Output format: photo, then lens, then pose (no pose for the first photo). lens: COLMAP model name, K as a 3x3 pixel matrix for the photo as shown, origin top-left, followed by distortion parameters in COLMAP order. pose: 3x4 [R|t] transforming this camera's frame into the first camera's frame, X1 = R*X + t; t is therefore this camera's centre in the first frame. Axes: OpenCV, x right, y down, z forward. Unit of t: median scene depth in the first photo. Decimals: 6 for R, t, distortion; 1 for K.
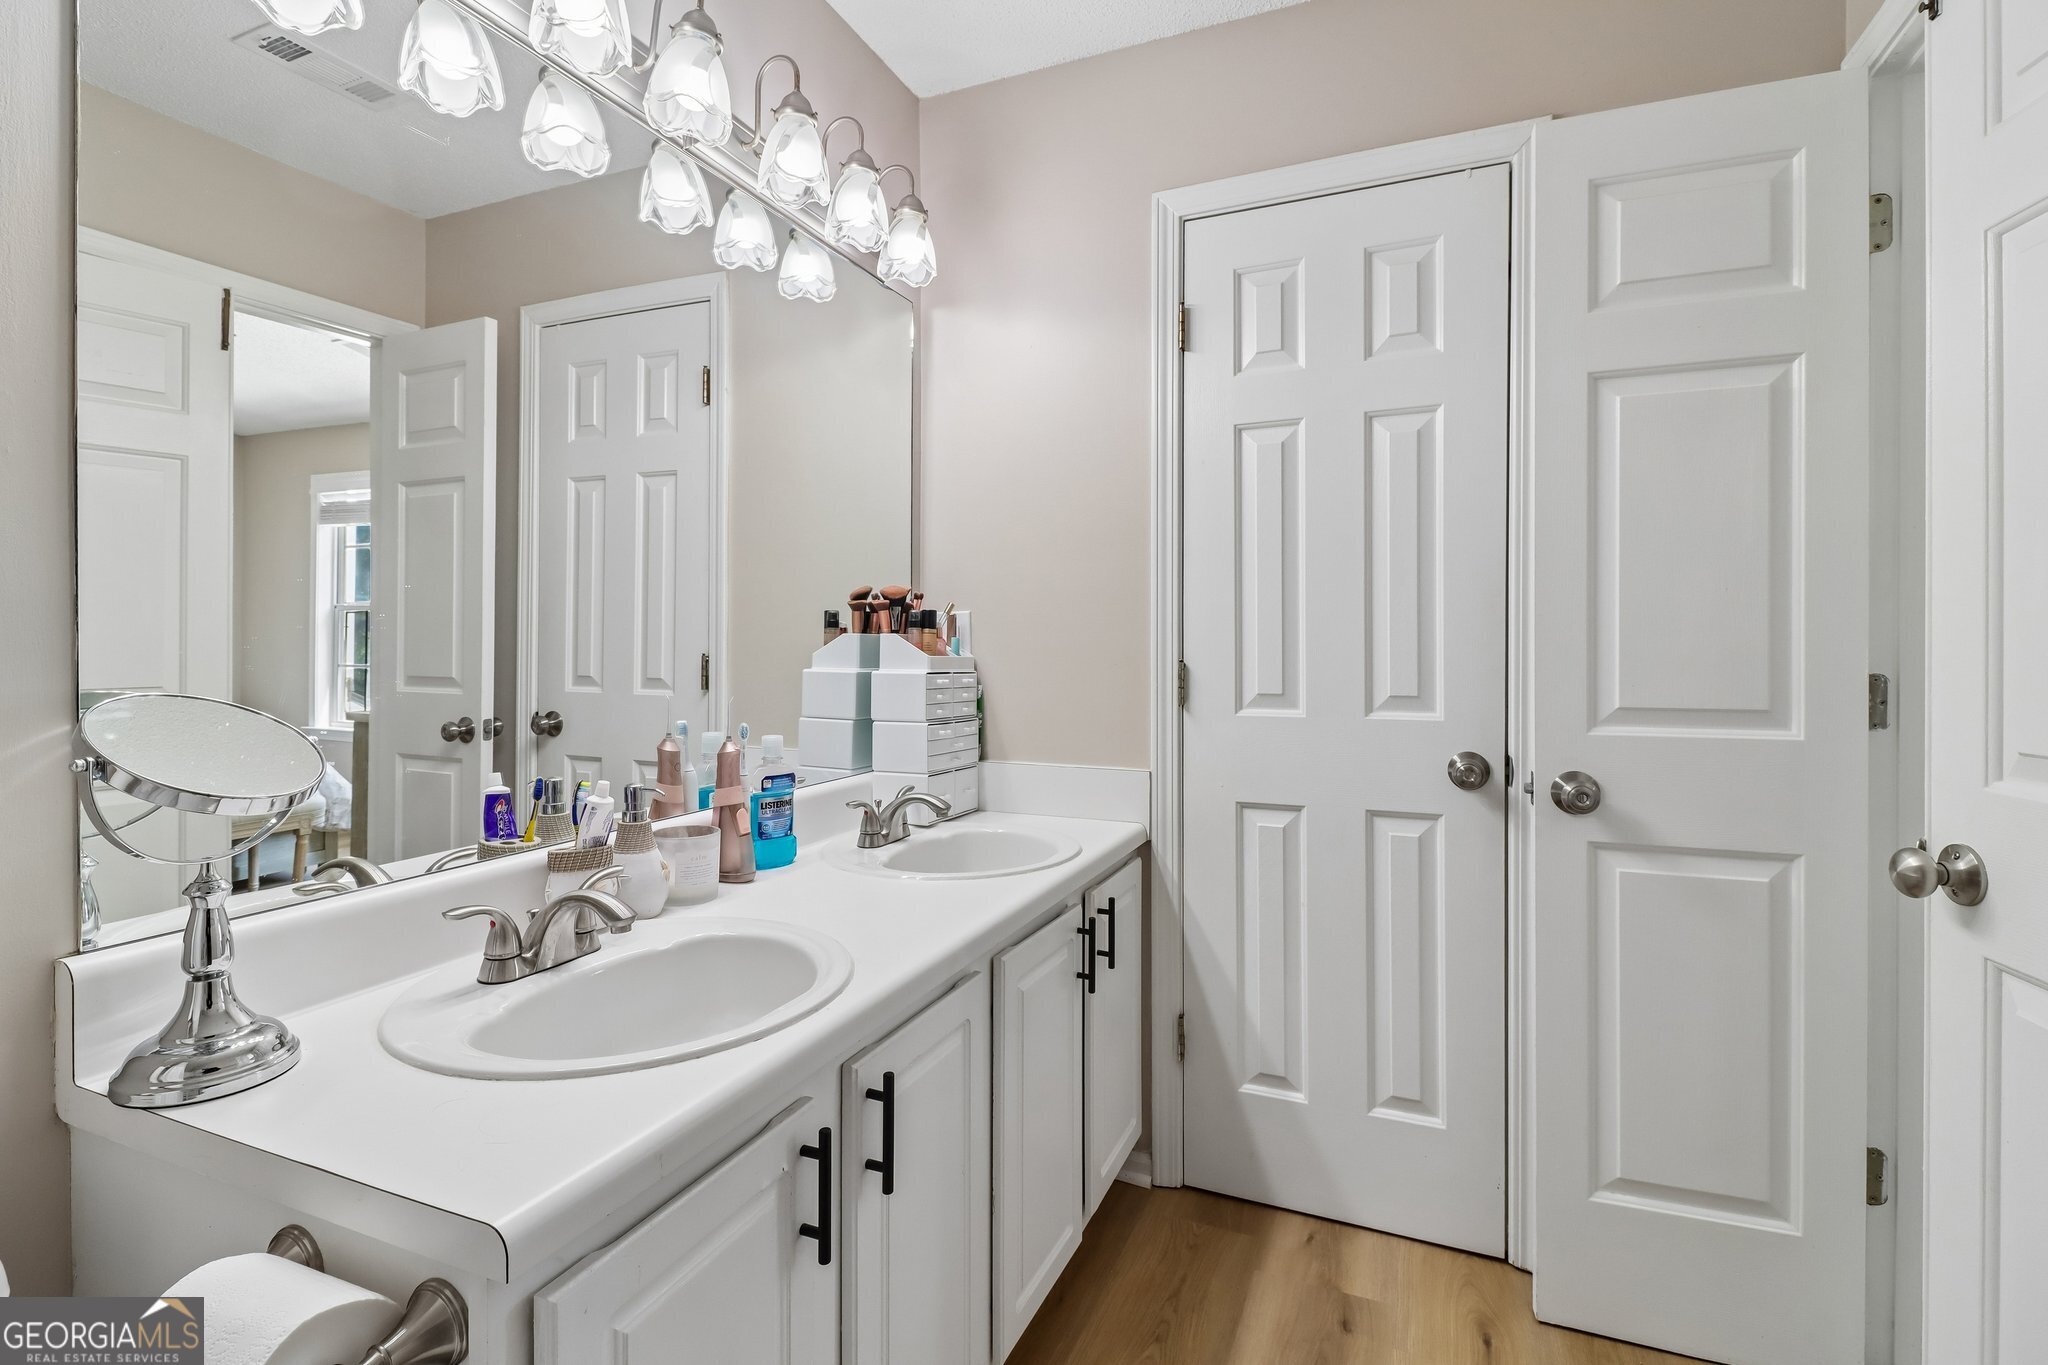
lens RADIAL K [[950.8, 0, 1039.0], [0, 950.8, 639.6], [0, 0, 1]] dist [0.008540, -0.010305]
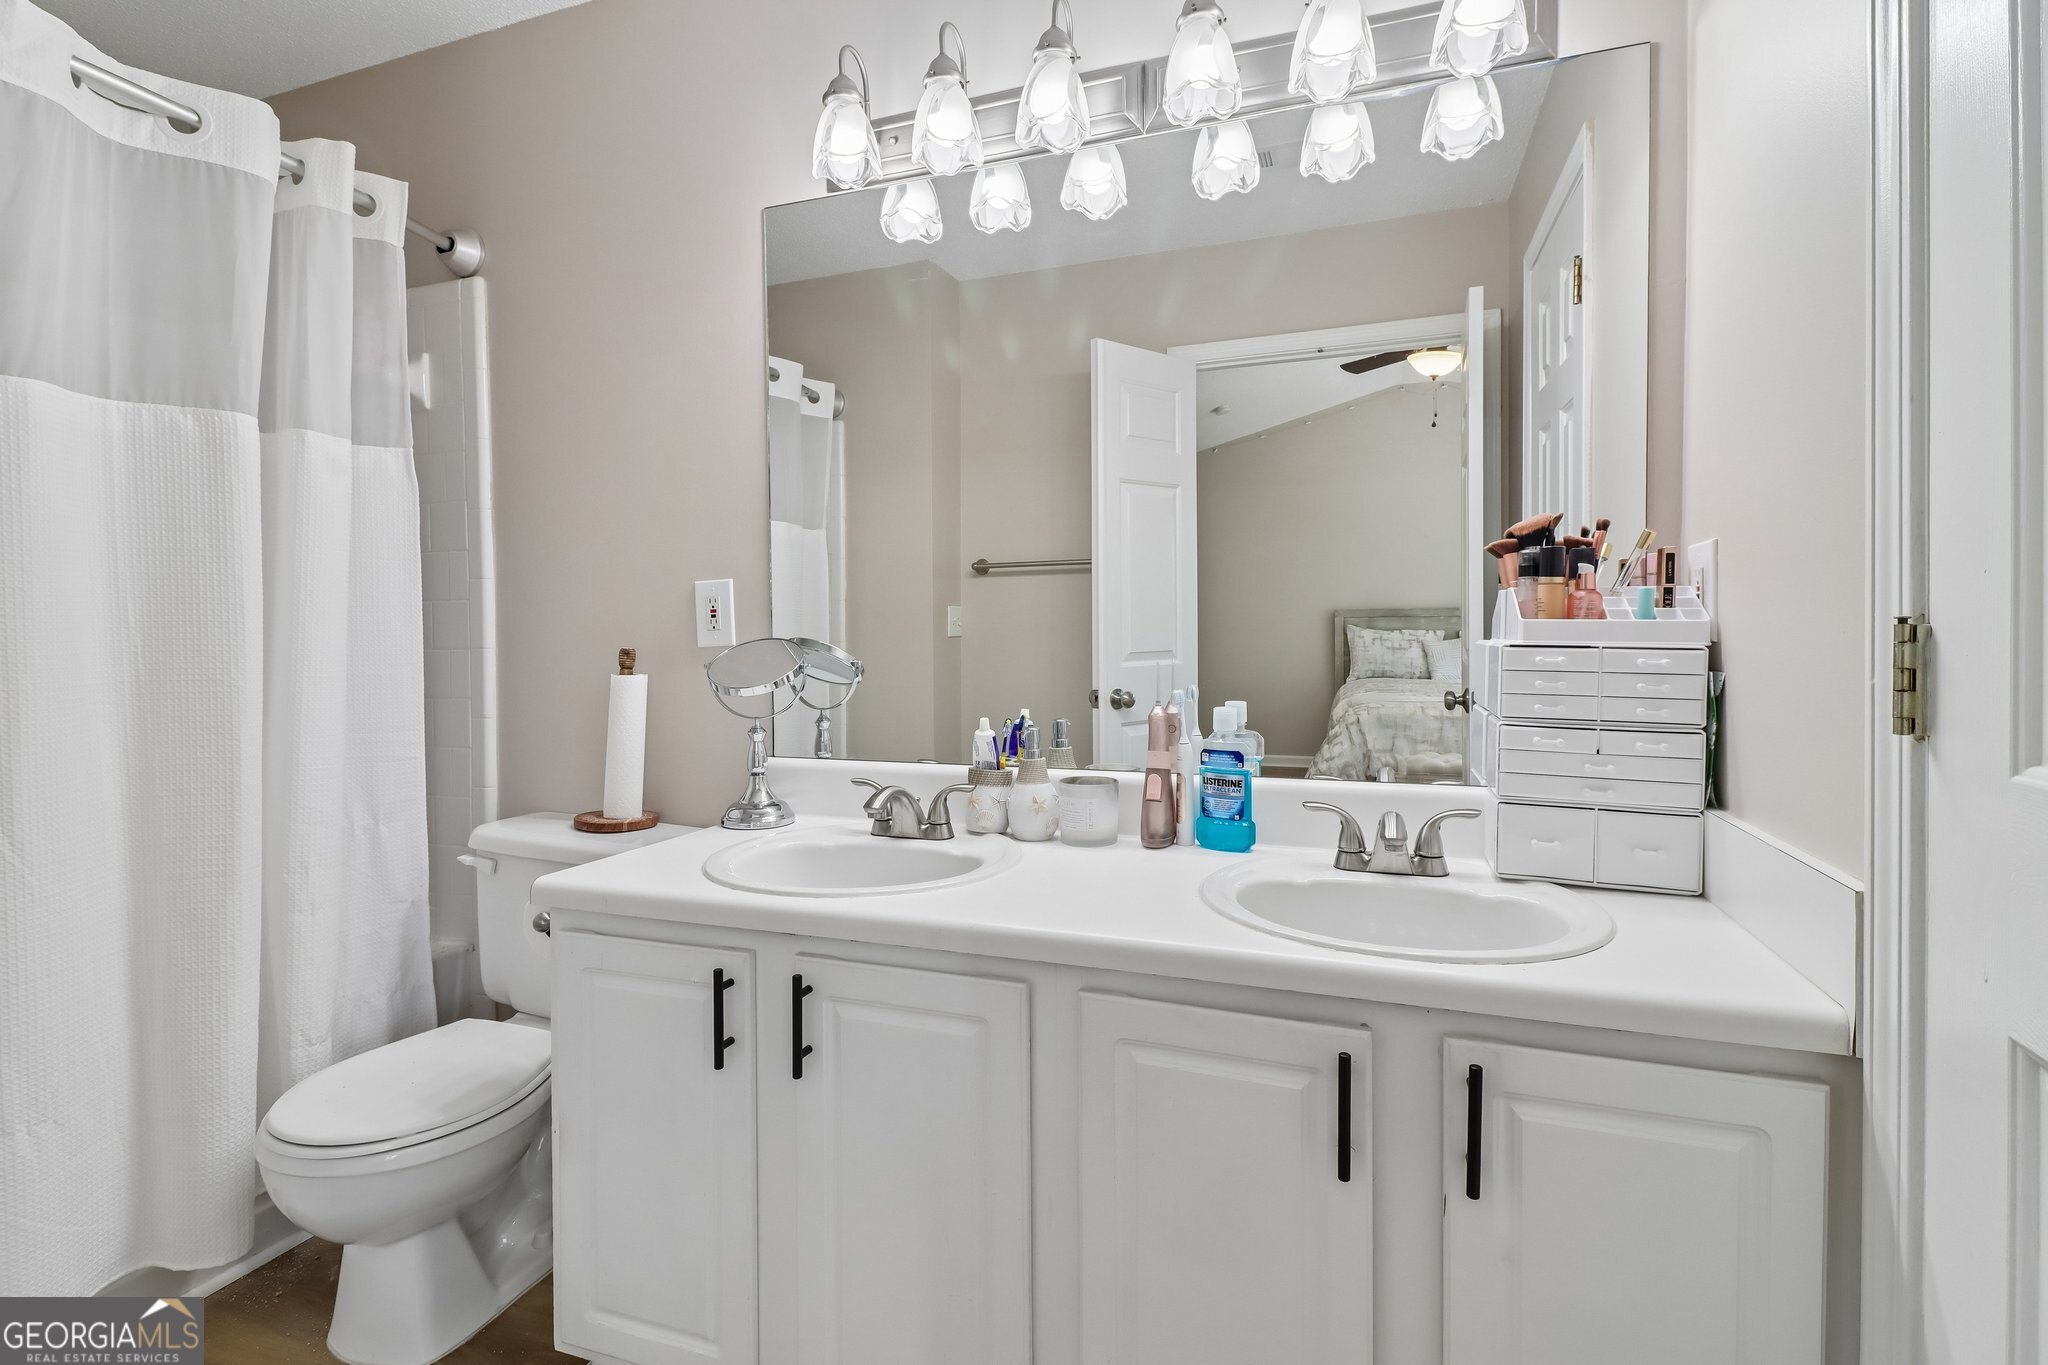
lens RADIAL K [[950.8, 0, 1037.3], [0, 950.8, 668.1], [0, 0, 1]] dist [0.008540, -0.010305]
pose [[0.039380, 0.030380, -0.998762, 0.516151], [0.013324, 0.999433, 0.030926, 0.026162], [0.999135, -0.014526, 0.038953, 0.642961]]
